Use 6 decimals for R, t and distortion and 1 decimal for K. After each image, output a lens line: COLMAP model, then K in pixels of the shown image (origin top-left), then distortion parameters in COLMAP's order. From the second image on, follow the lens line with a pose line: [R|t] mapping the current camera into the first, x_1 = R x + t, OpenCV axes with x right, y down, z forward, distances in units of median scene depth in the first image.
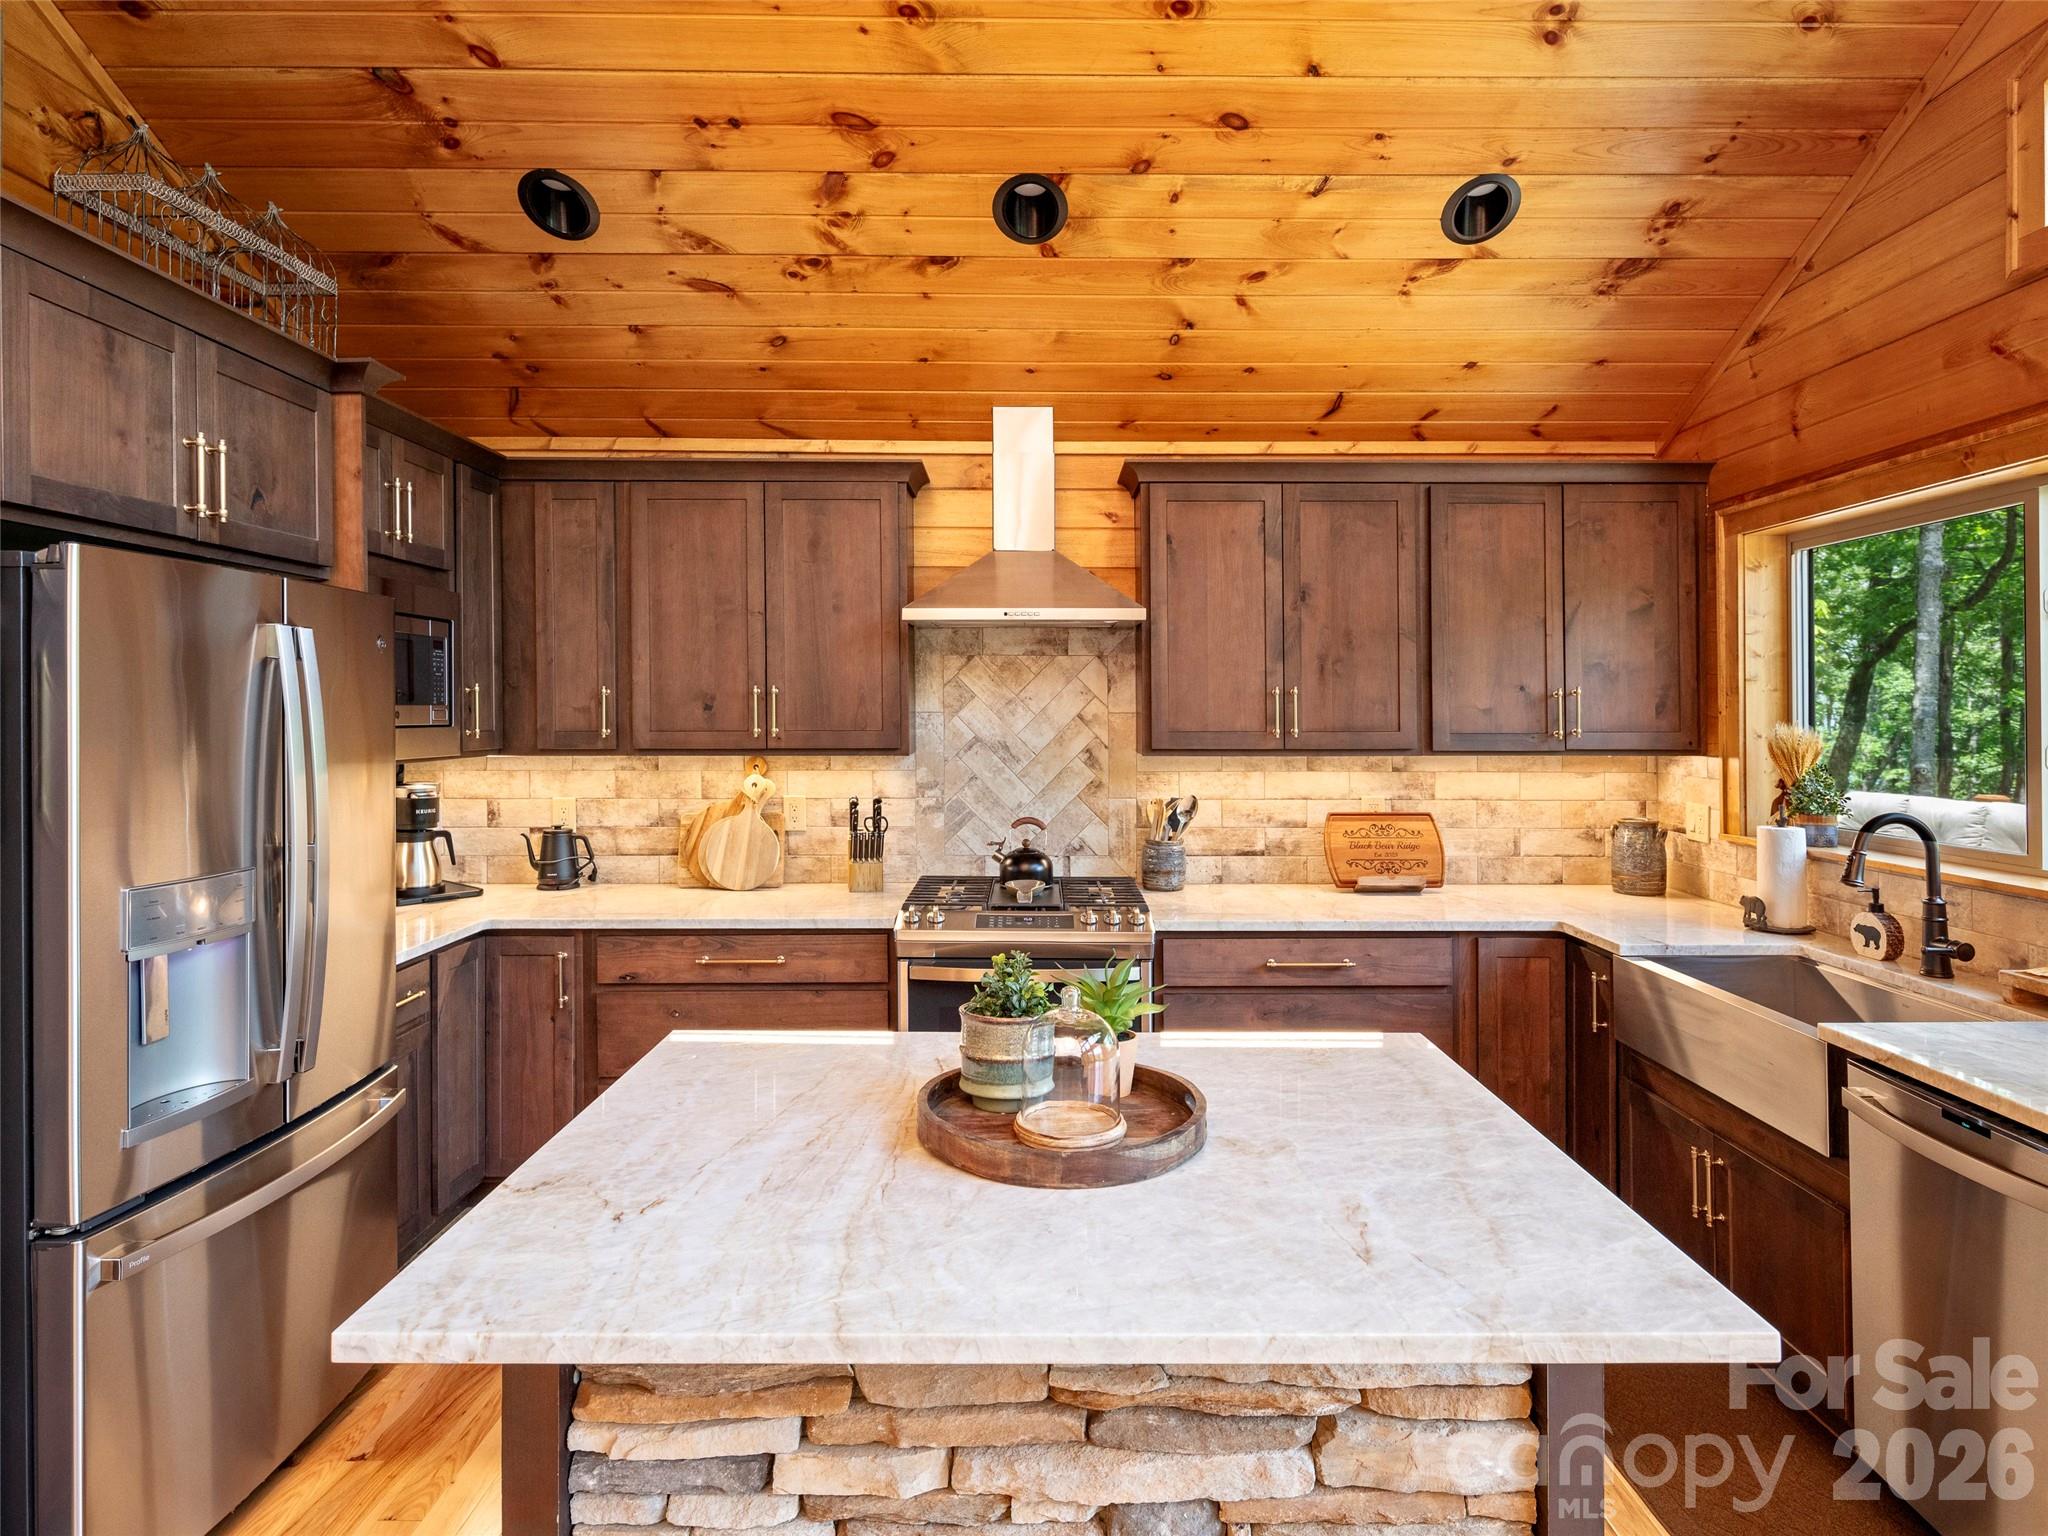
lens RADIAL K [[1133.0, 0, 1053.7], [0, 1133.0, 702.3], [0, 0, 1]] dist [0.001661, -0.001744]
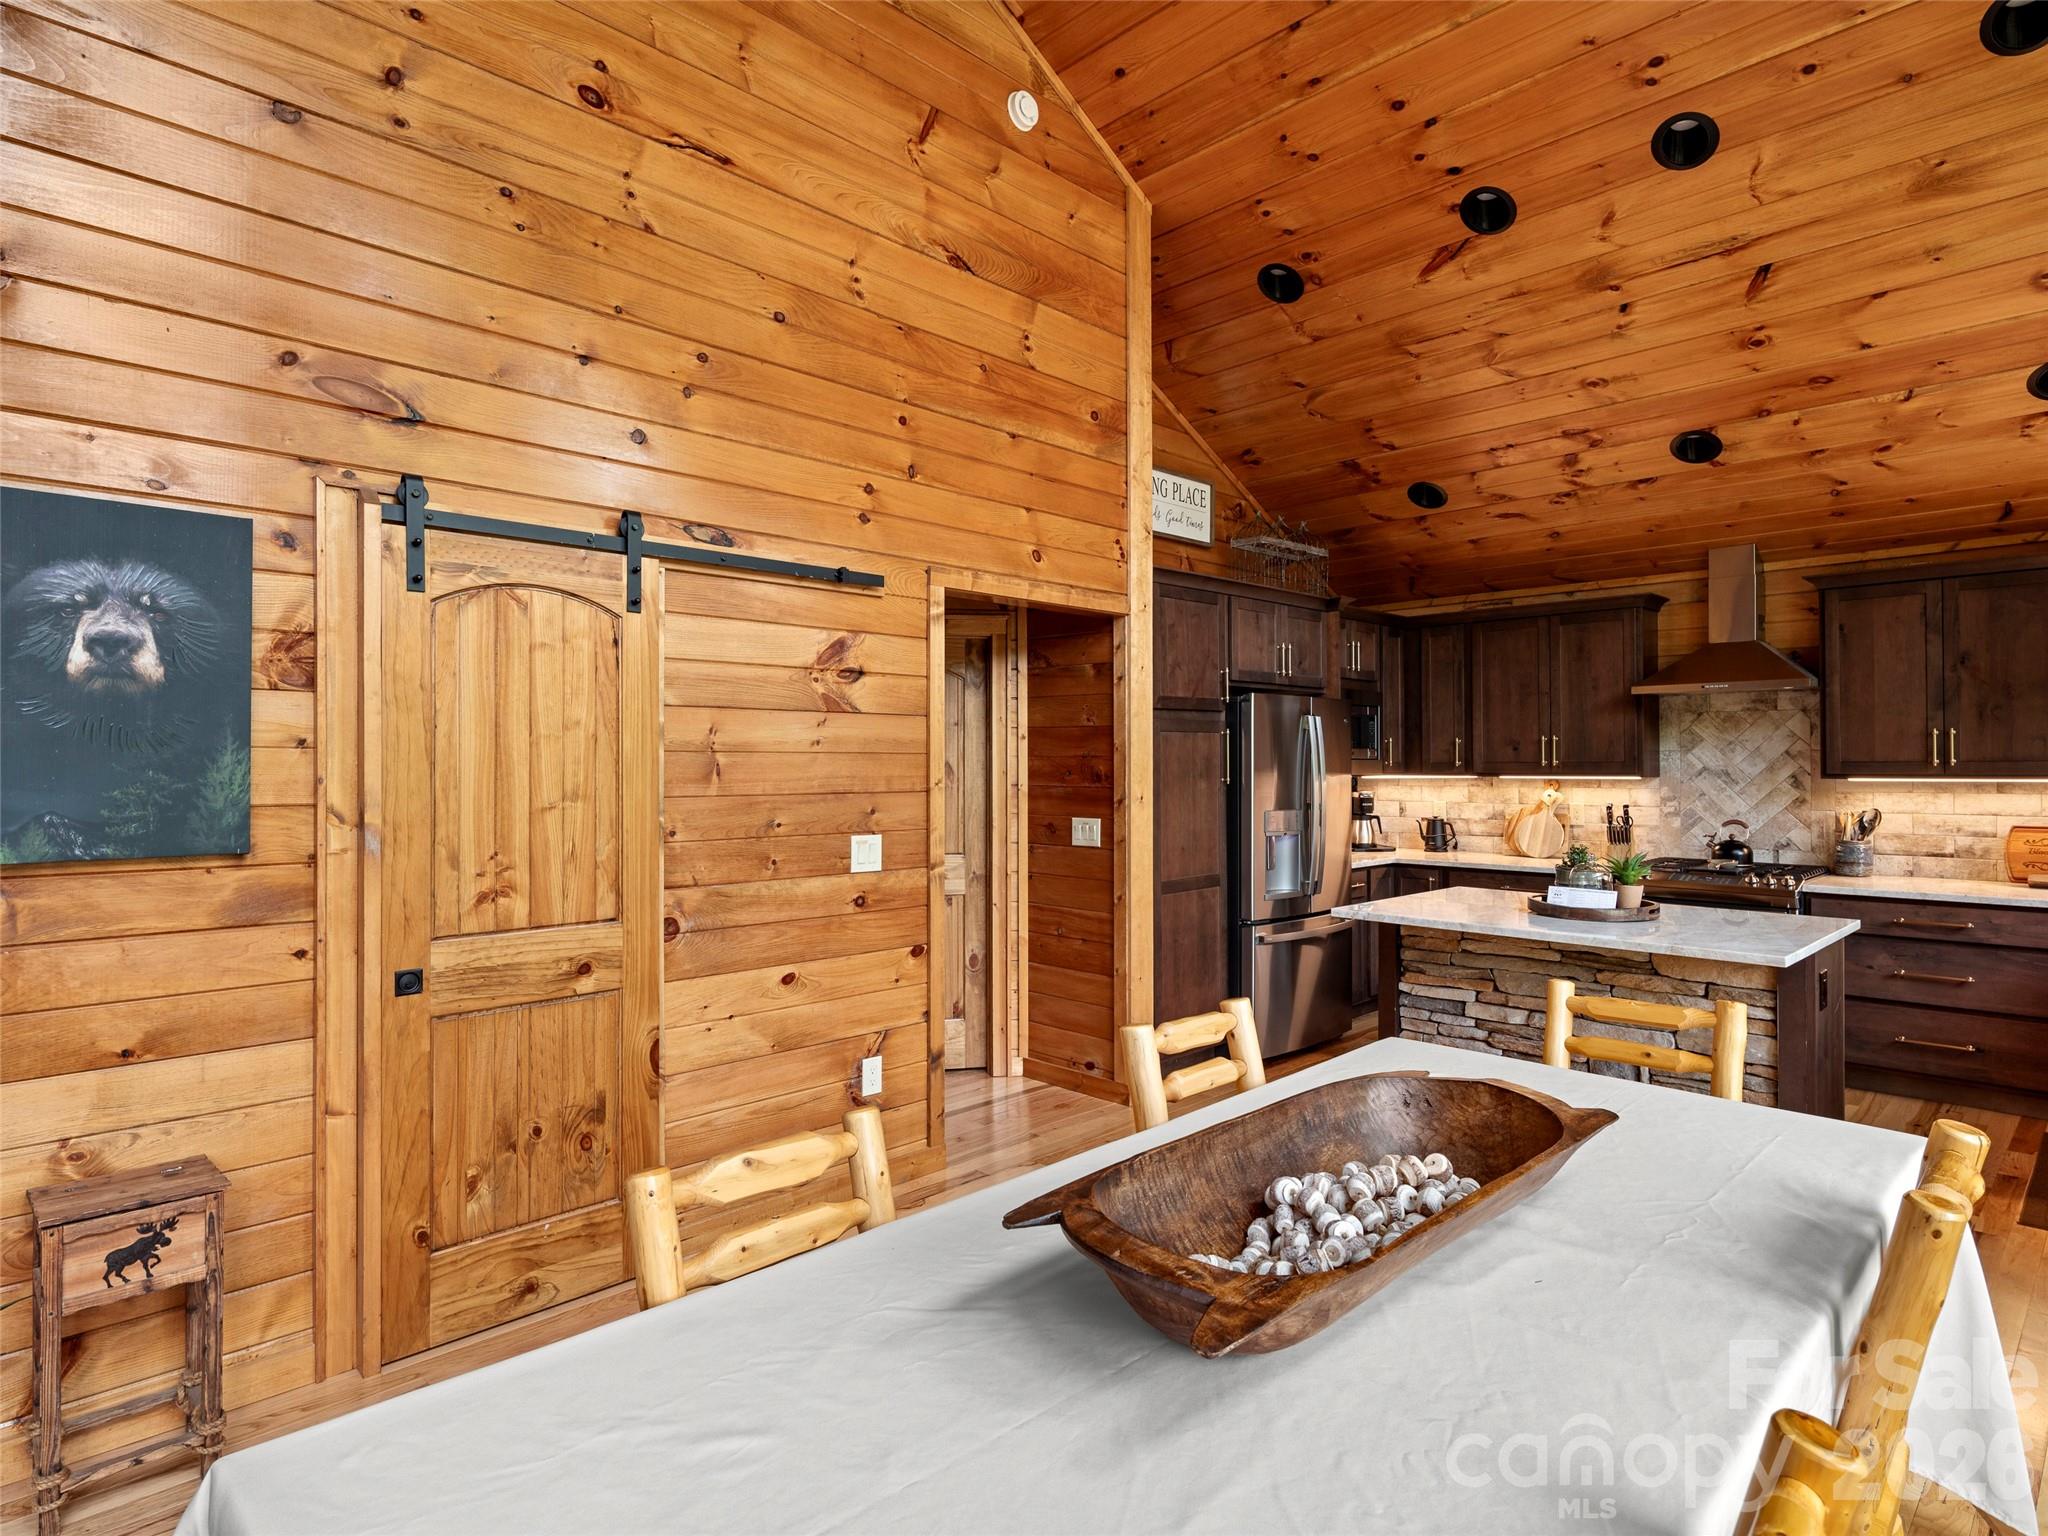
lens RADIAL K [[1109.6, 0, 1024.2], [0, 1109.6, 754.0], [0, 0, 1]] dist [-0.001887, -0.002571]
pose [[0.692817, -0.009274, -0.721054, 0.386007], [0.008045, 0.999954, -0.005131, 0.014518], [0.721068, -0.002247, 0.692860, -0.699873]]
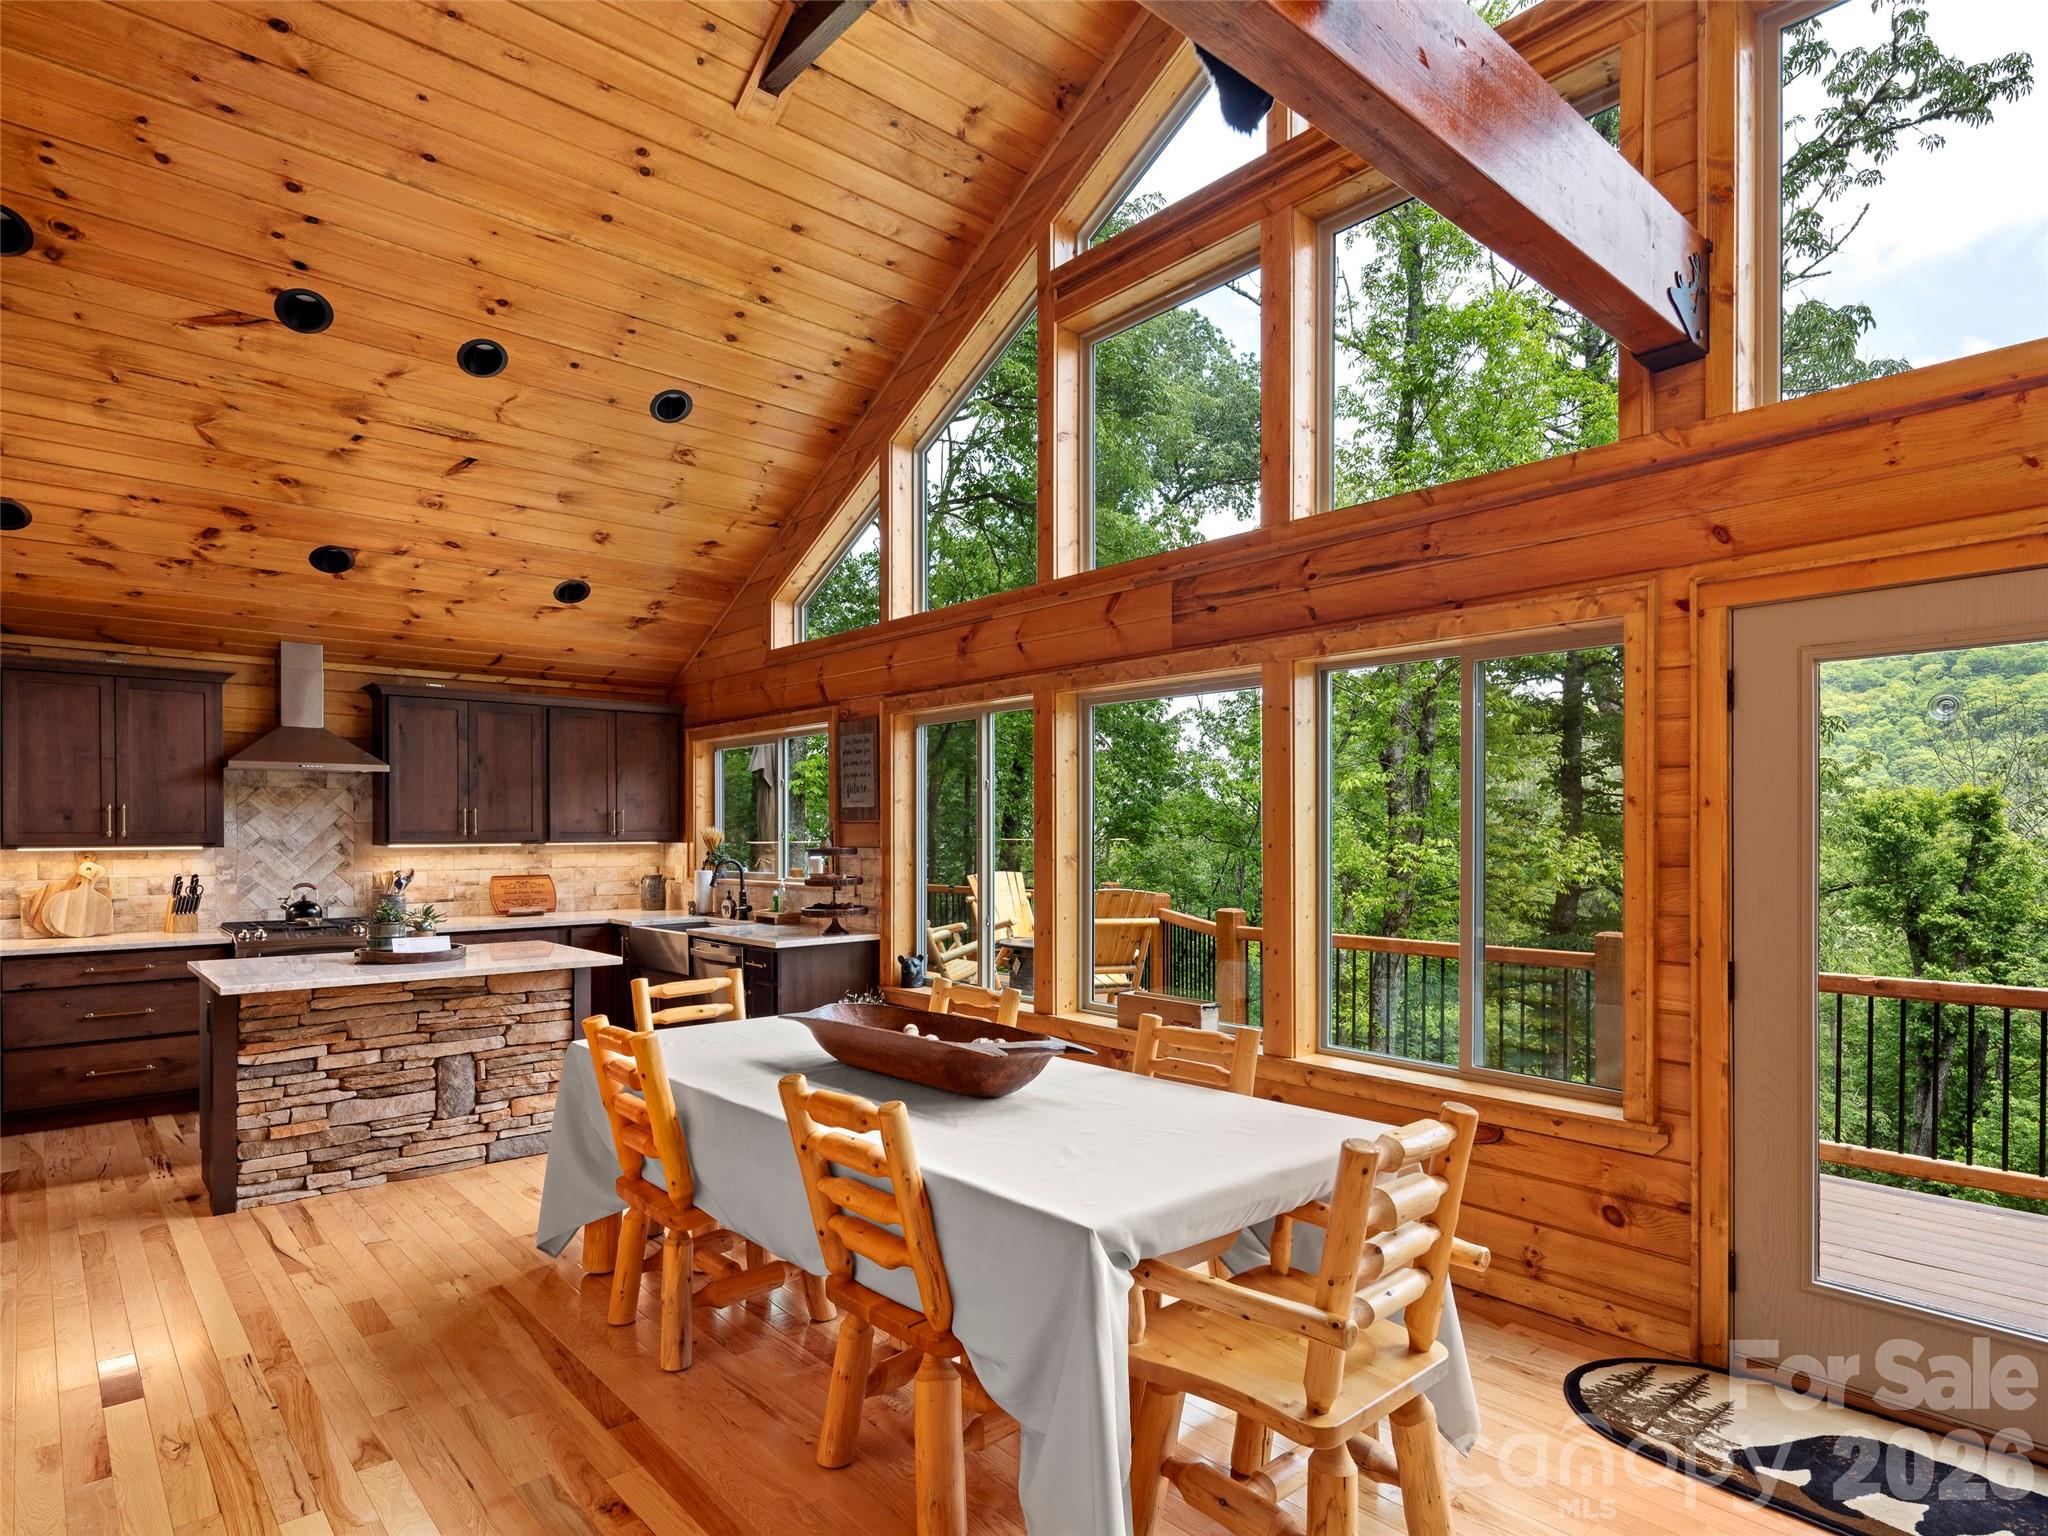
lens RADIAL K [[1114.4, 0, 1037.5], [0, 1114.4, 822.7], [0, 0, 1]] dist [-0.001064, -0.001621]
pose [[0.751149, 0.001604, 0.660131, -0.304272], [-0.001283, 0.999999, -0.000970, 0.010823], [-0.660132, -0.000118, 0.751150, -1.003945]]
